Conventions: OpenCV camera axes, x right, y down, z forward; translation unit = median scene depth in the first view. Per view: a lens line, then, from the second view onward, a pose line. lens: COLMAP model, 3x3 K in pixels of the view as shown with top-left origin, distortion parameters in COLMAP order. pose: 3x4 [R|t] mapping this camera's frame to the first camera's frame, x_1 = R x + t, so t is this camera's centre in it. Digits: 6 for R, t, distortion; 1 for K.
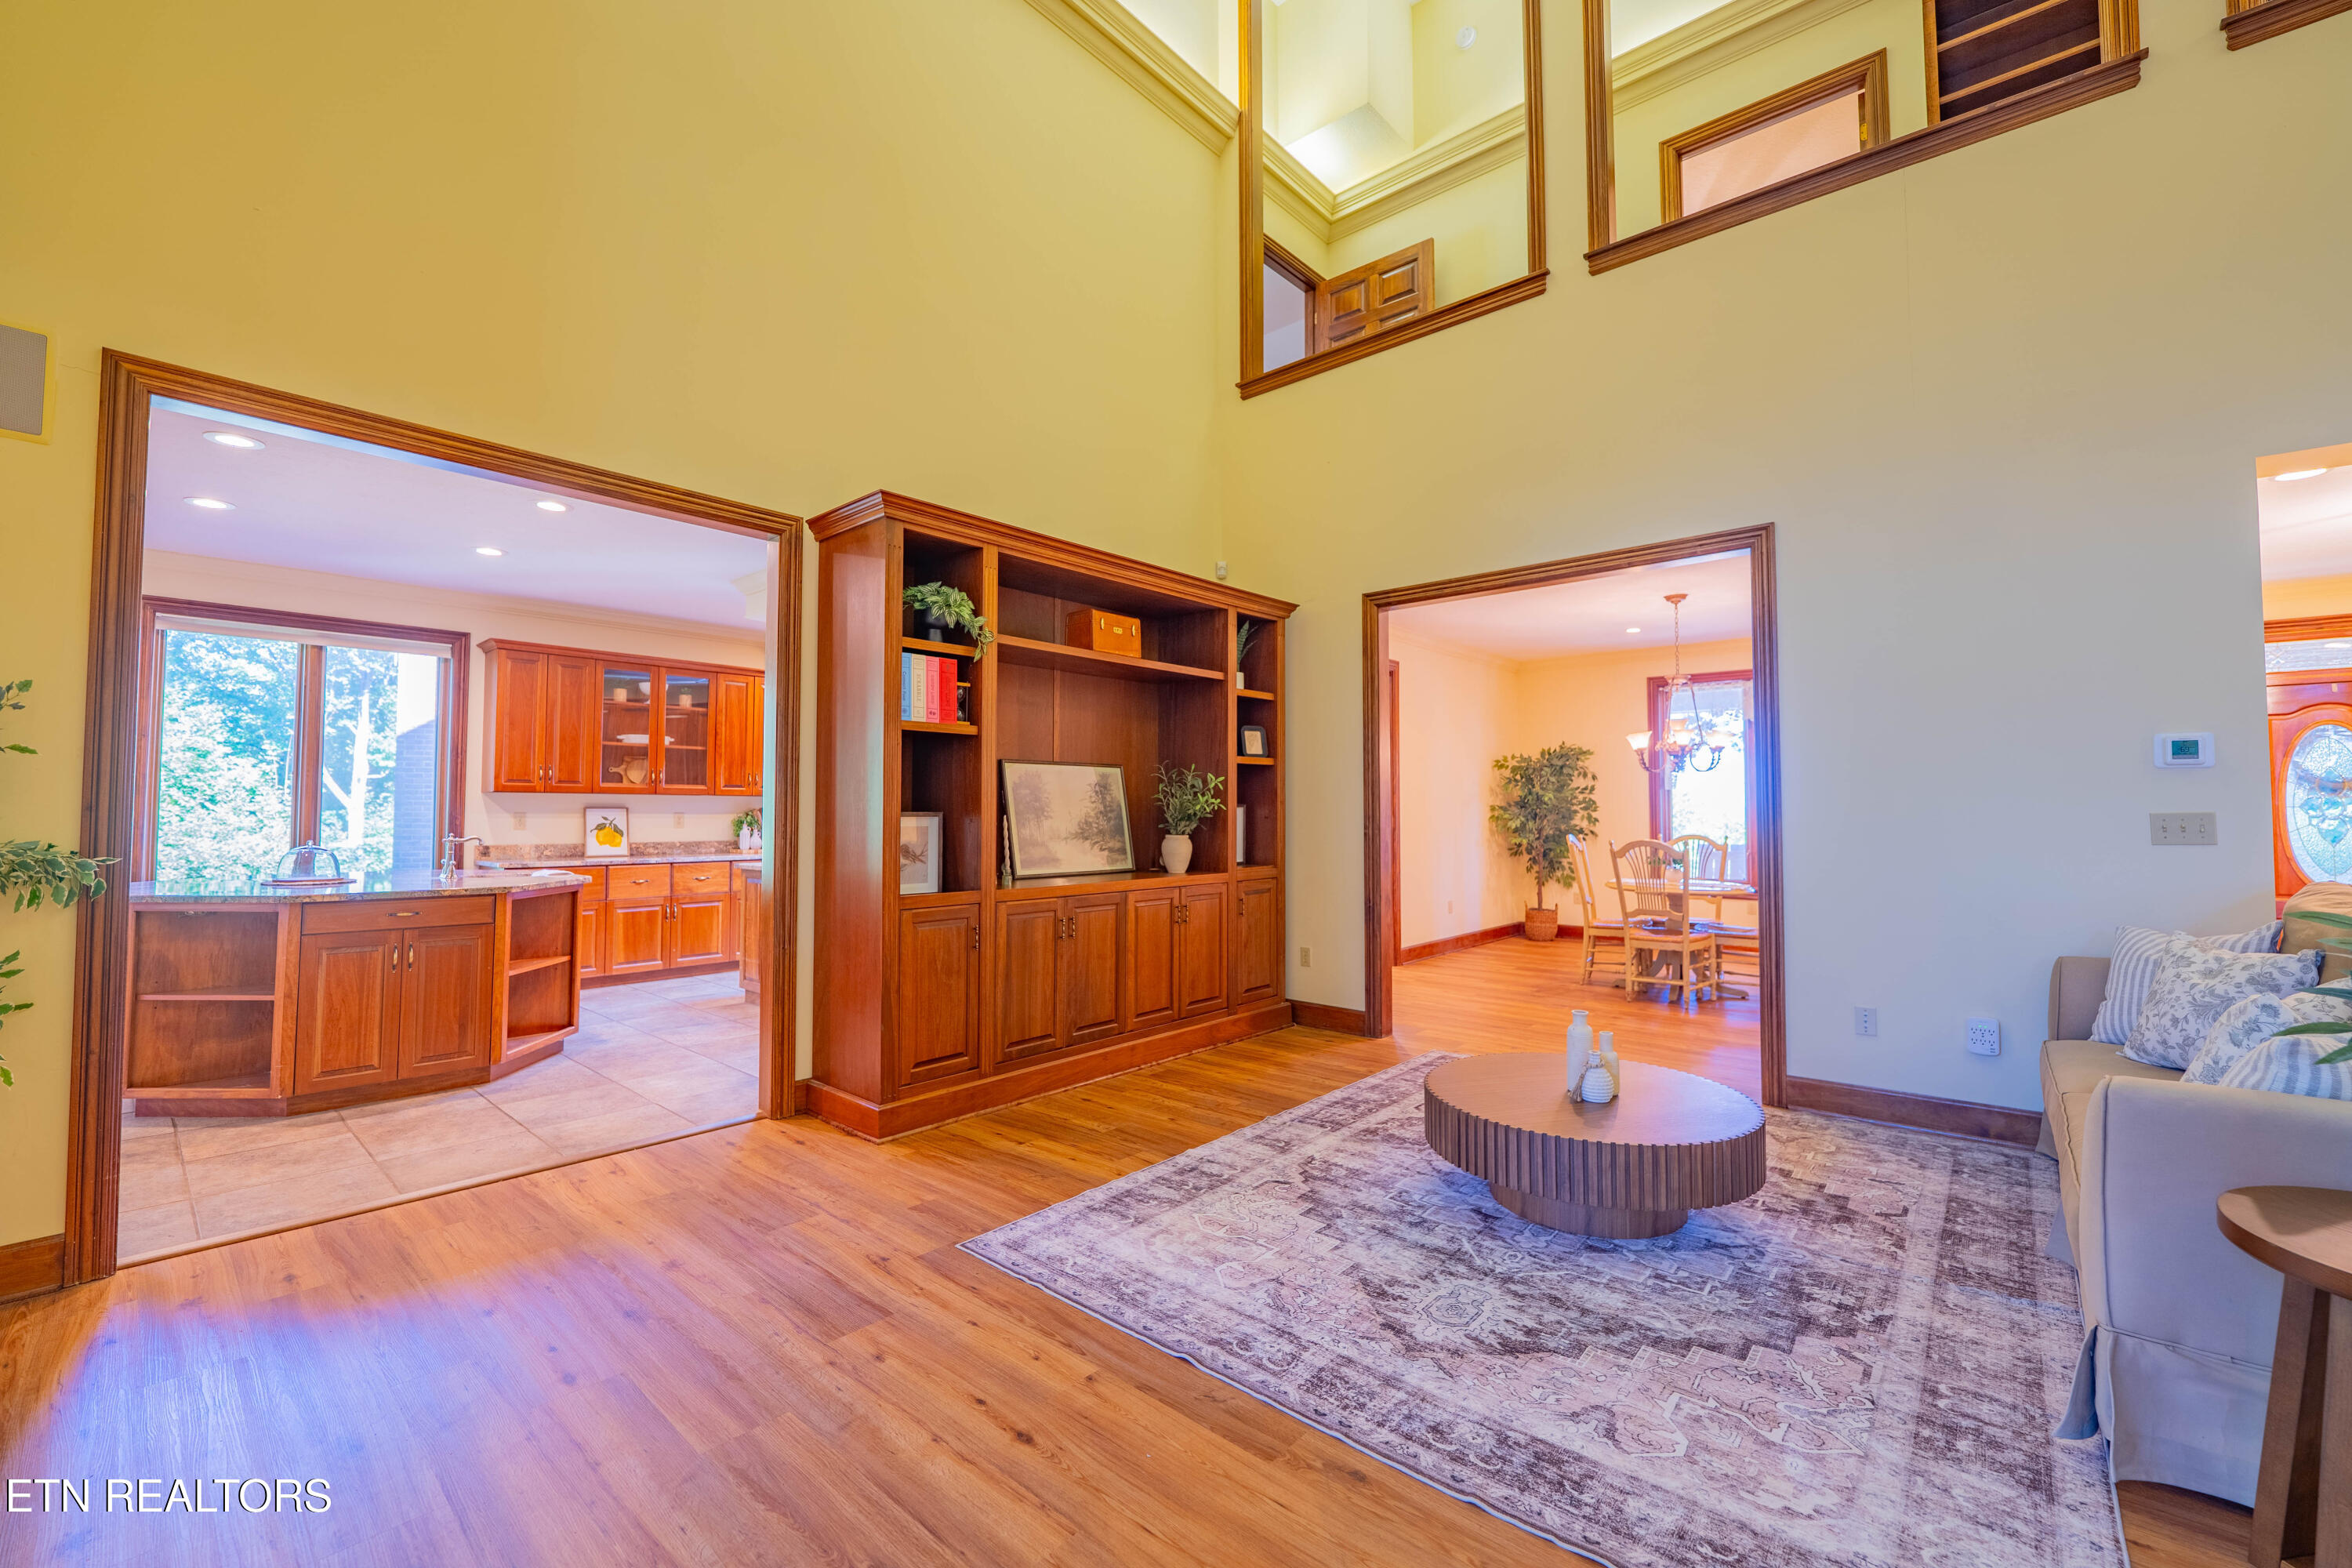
lens RADIAL K [[954.6, 0, 1154.0], [0, 954.6, 773.9], [0, 0, 1]] dist [-0.011765, -0.000252]
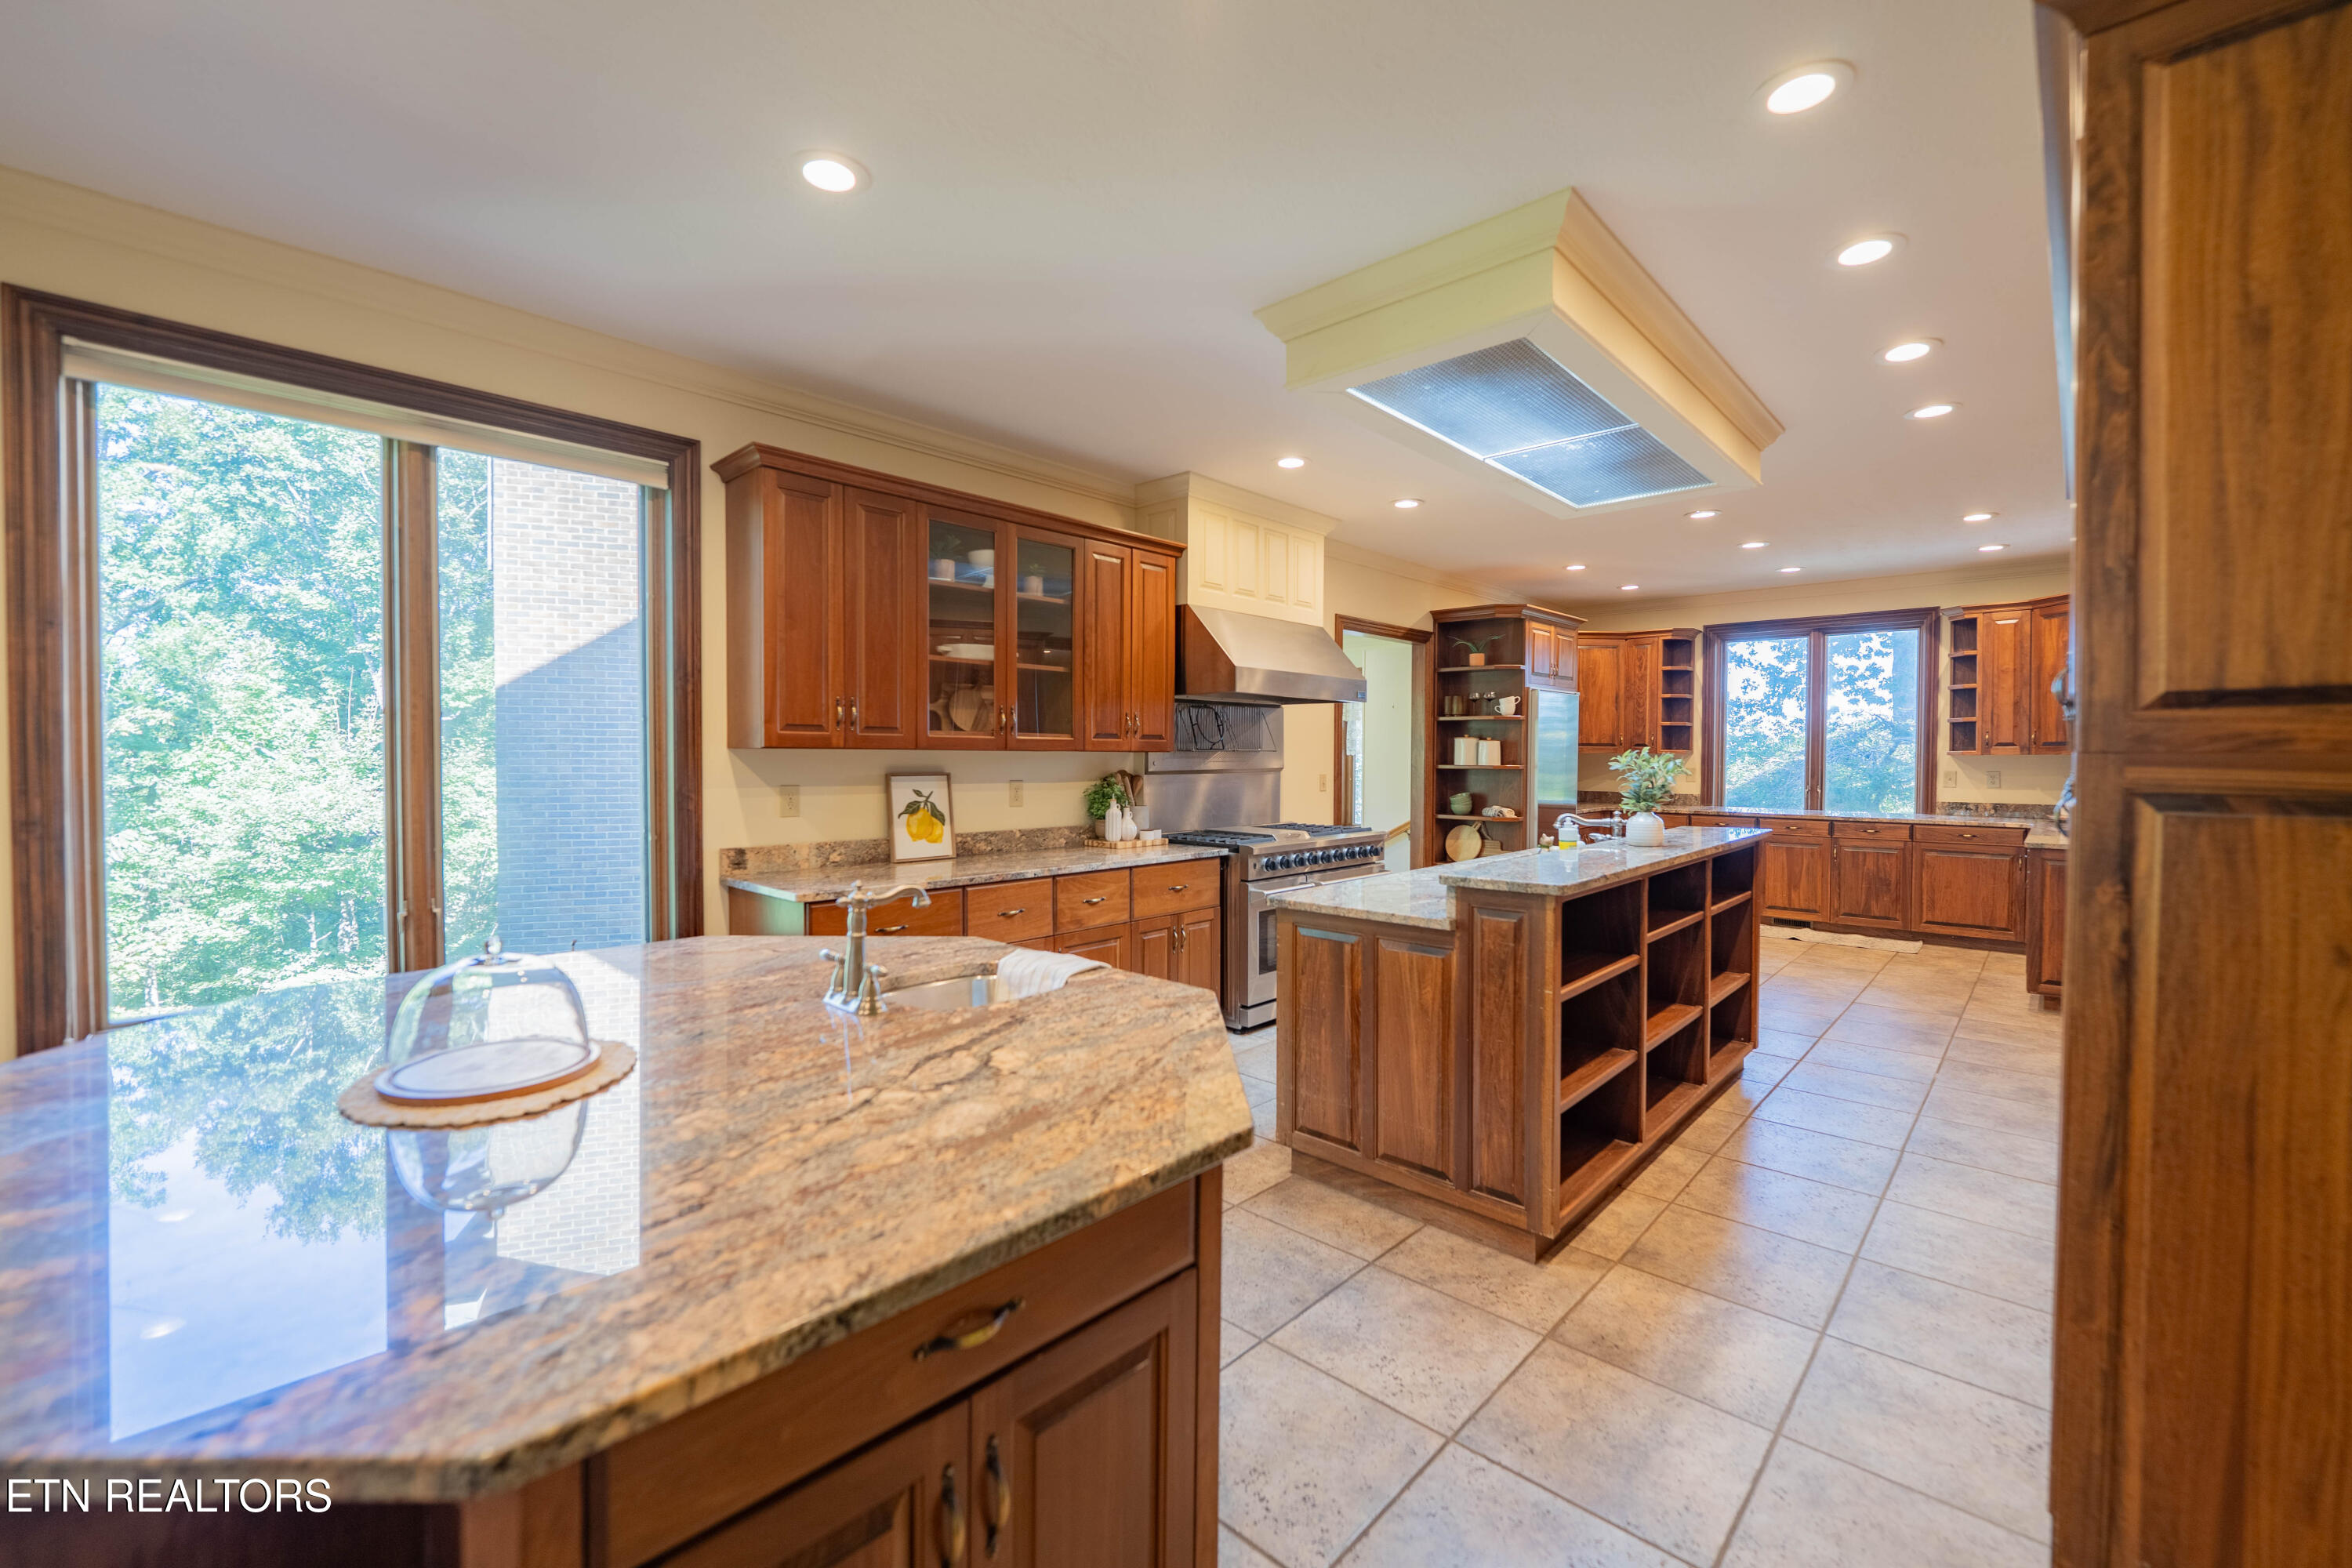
lens RADIAL K [[954.6, 0, 1162.8], [0, 954.6, 778.4], [0, 0, 1]] dist [-0.011765, -0.000252]
pose [[0.999509, 0.003396, -0.031153, -0.413796], [-0.001390, 0.997936, 0.064199, 0.001422], [0.031307, -0.064124, 0.997451, 0.438579]]
